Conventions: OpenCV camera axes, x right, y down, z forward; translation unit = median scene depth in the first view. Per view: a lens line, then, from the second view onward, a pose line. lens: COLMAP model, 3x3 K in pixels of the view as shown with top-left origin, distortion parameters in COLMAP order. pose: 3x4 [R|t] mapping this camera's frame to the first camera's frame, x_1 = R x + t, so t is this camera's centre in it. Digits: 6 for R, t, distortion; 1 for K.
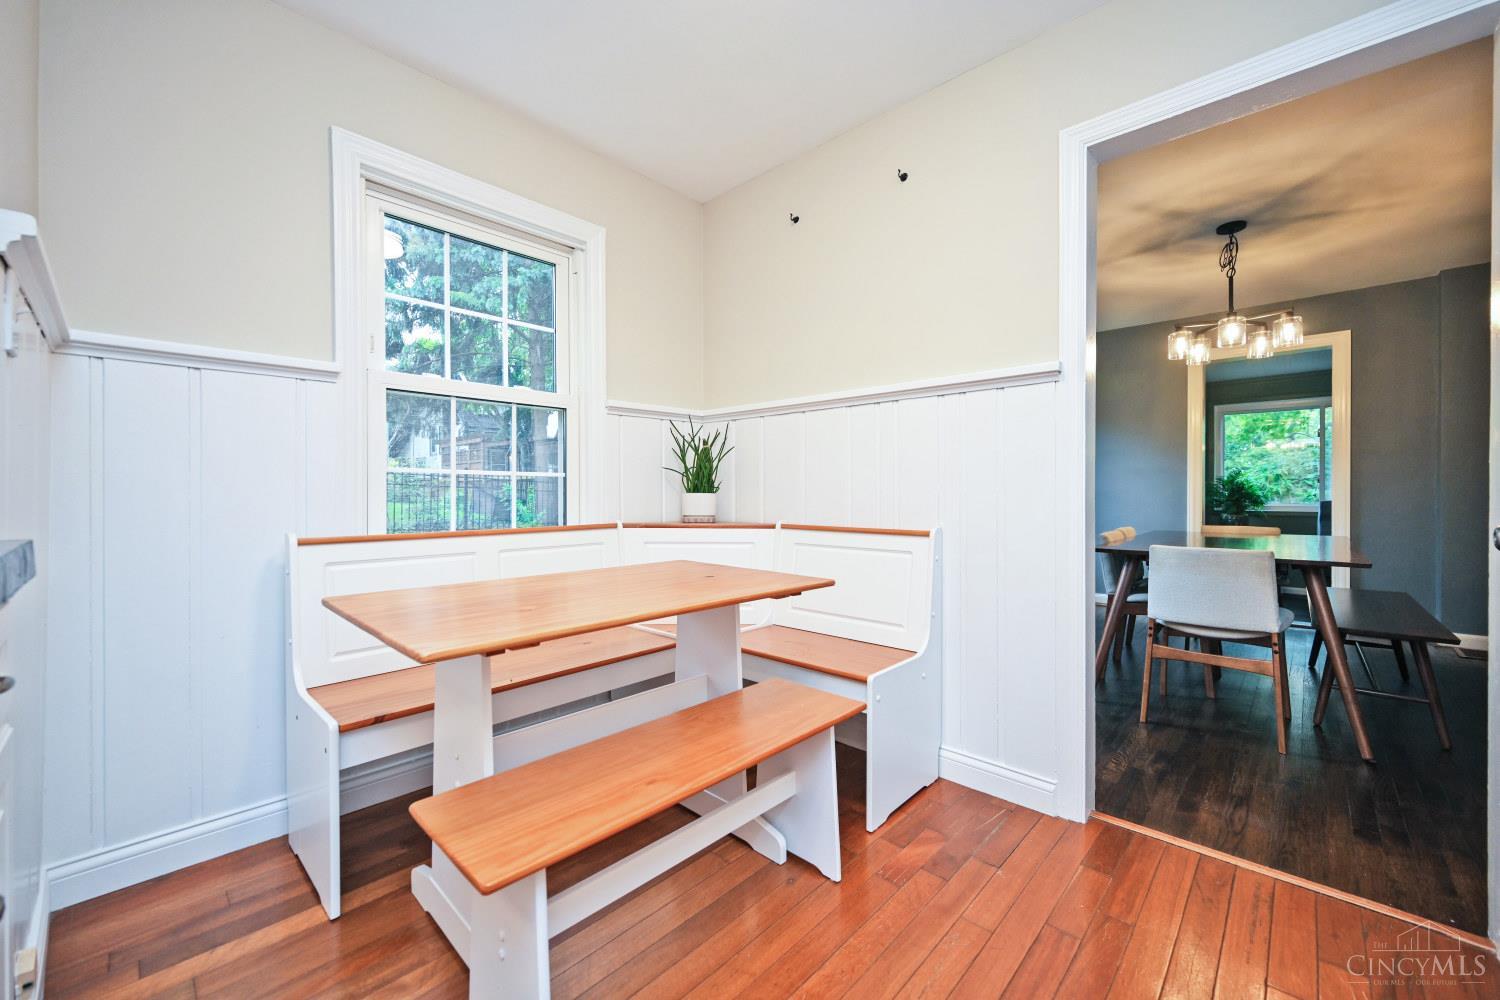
lens RADIAL K [[602.6, 0, 748.1], [0, 602.6, 493.3], [0, 0, 1]] dist [0.001032, -0.000223]
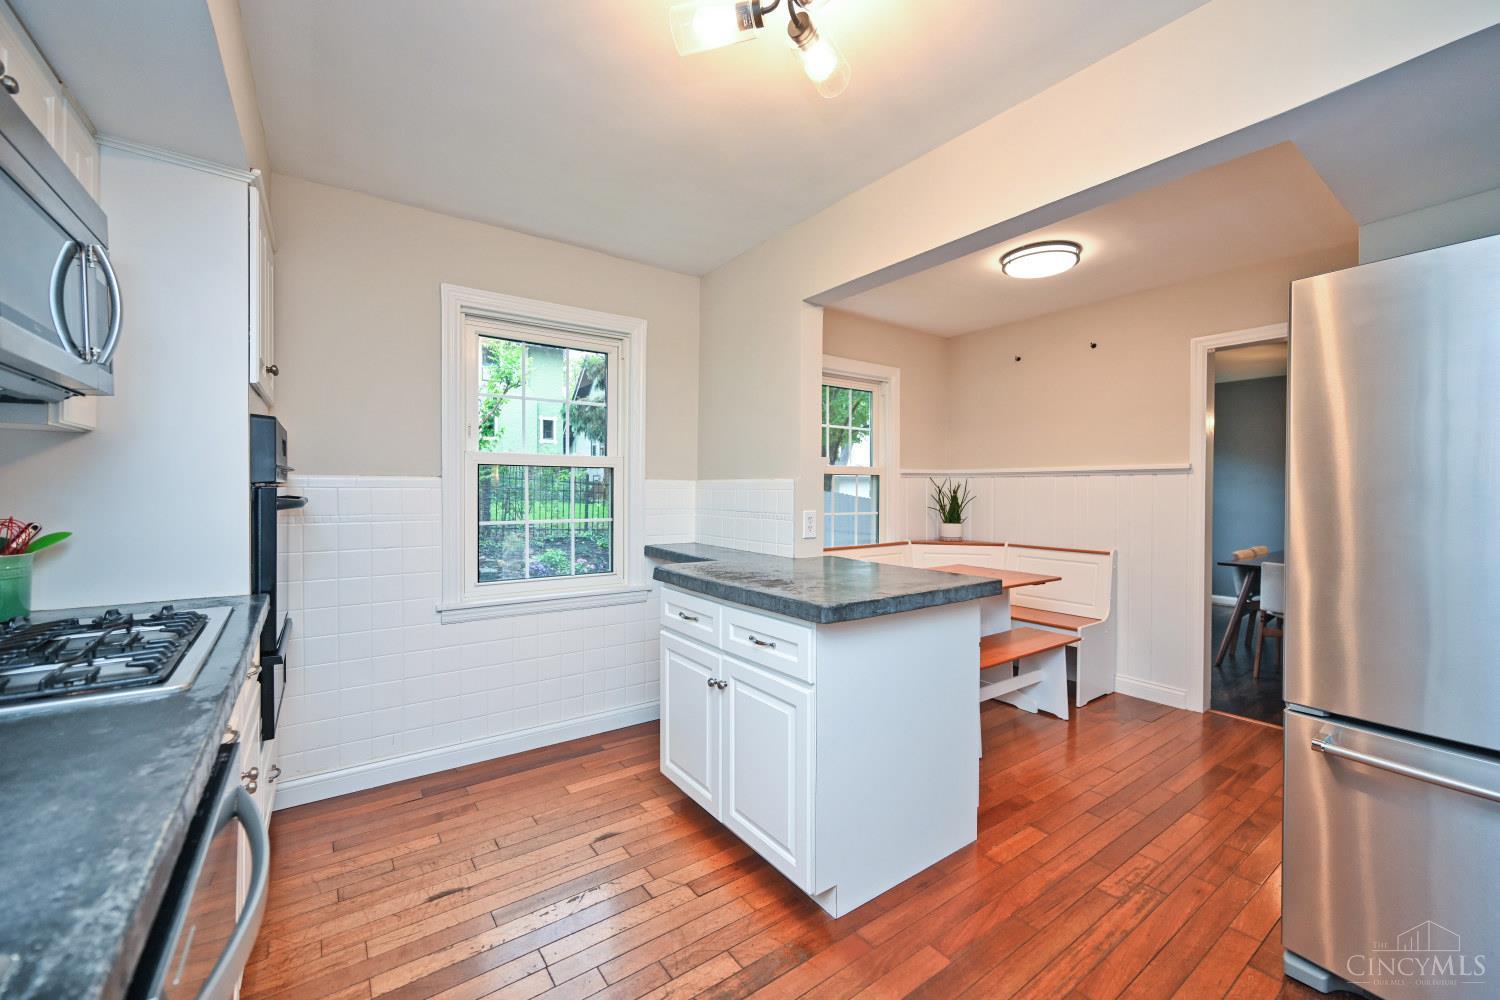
lens RADIAL K [[602.6, 0, 758.8], [0, 602.6, 496.7], [0, 0, 1]] dist [0.001032, -0.000223]
pose [[0.982036, 0.004566, -0.188638, -0.358769], [-0.003051, 0.999961, 0.008320, -0.105554], [0.188668, -0.007595, 0.982011, -0.885056]]
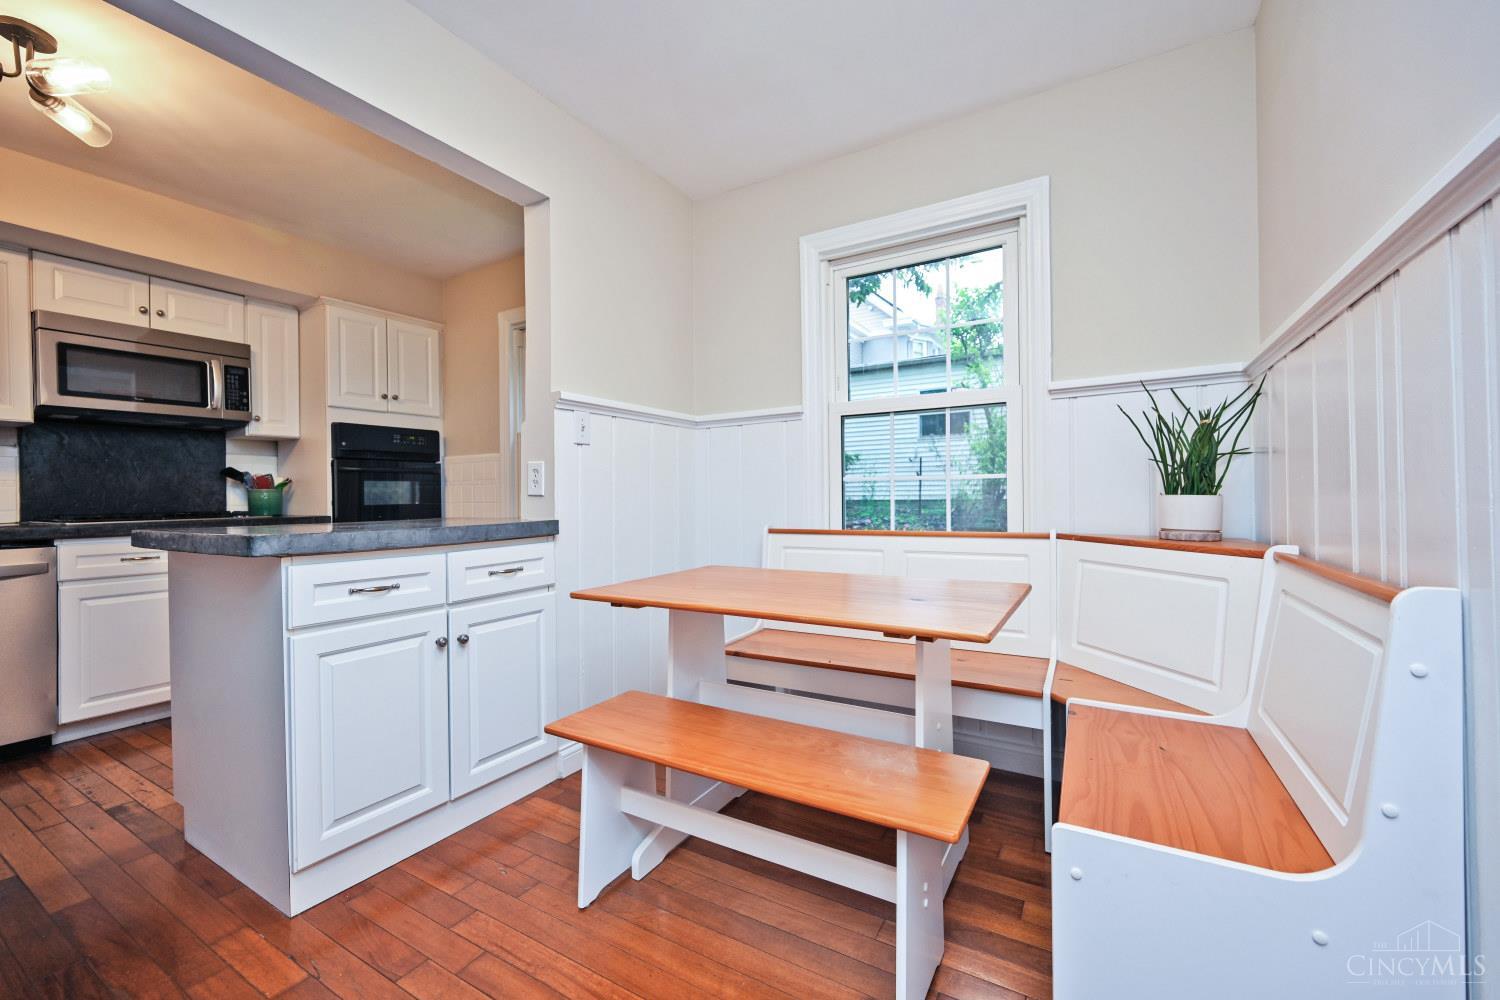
lens RADIAL K [[602.6, 0, 749.8], [0, 602.6, 498.0], [0, 0, 1]] dist [0.001032, -0.000223]
pose [[0.215115, 0.001300, -0.976588, 0.566714], [0.009370, 0.999950, 0.003396, -0.005253], [0.976544, -0.009881, 0.215093, 0.494376]]
